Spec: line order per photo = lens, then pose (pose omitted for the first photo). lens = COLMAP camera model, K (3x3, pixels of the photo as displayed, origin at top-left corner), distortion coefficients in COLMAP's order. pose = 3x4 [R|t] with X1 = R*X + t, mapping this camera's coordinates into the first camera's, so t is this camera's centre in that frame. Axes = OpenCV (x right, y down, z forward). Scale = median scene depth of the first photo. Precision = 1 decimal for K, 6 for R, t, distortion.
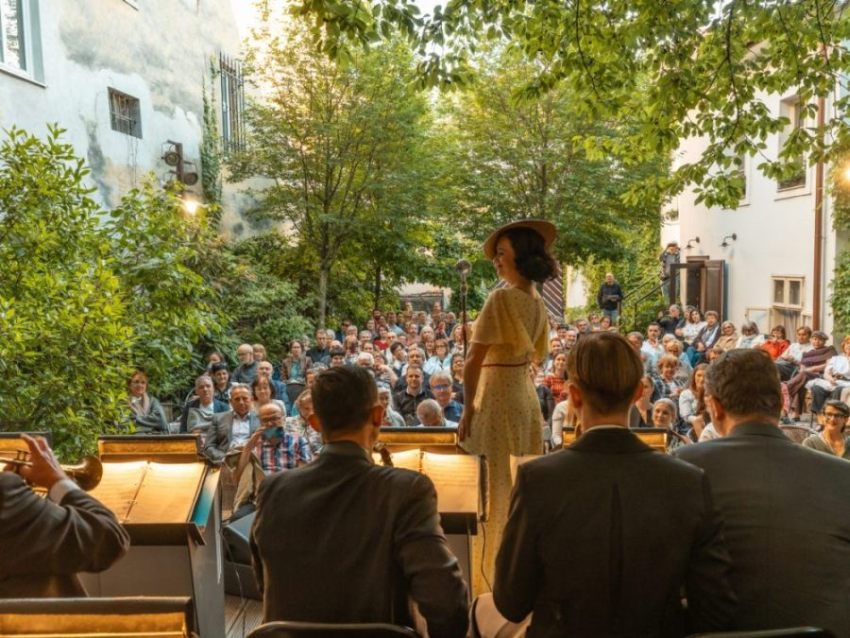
lens RADIAL K [[683.8, 0, 425.0], [0, 683.8, 319.0], [0, 0, 1]] dist [0.002642, 0.002099]
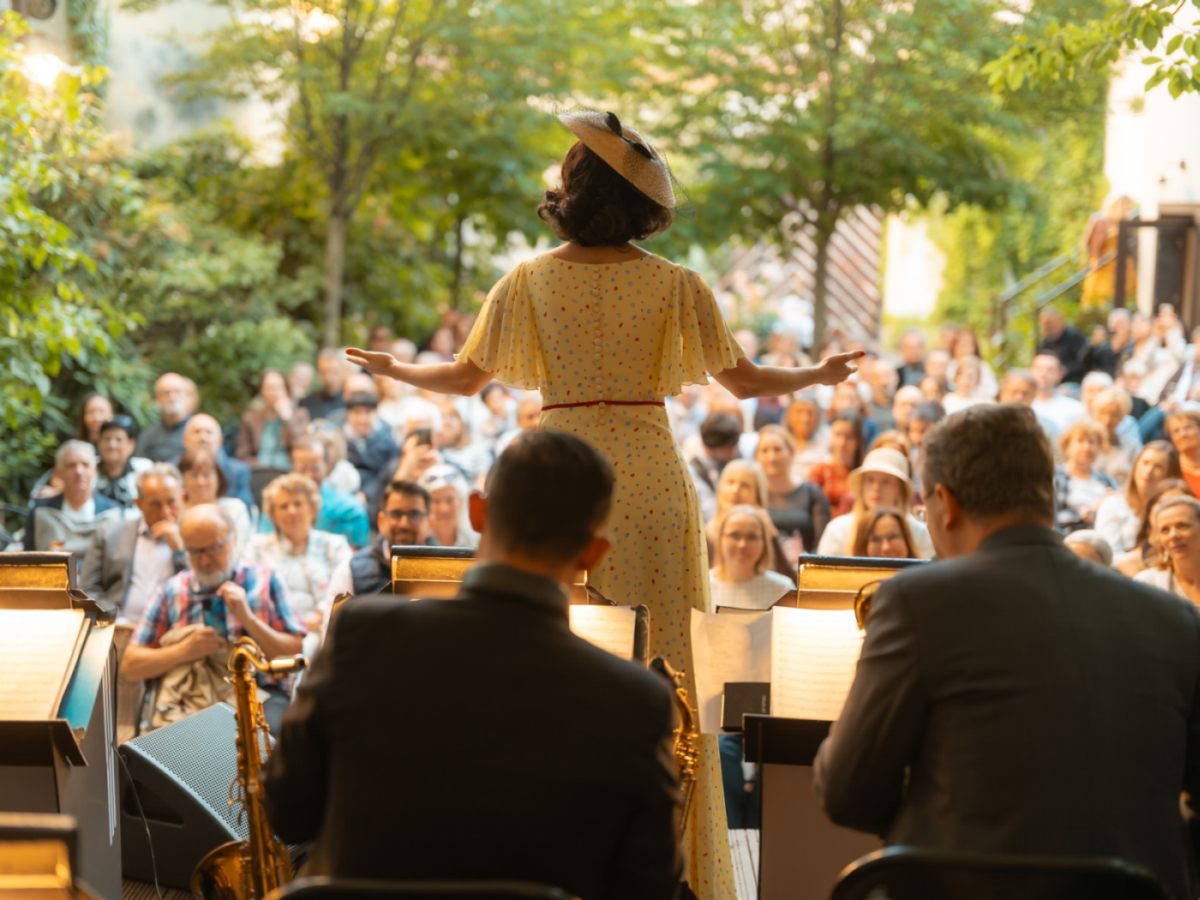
lens RADIAL K [[1806.5, 0, 600.0], [0, 1806.5, 450.0], [0, 0, 1]] dist [0.002555, 0.000441]
pose [[0.999695, 0.020575, -0.013650, 0.044255], [-0.019670, 0.997793, 0.063415, 0.001821], [0.014925, -0.063127, 0.997894, -0.190440]]
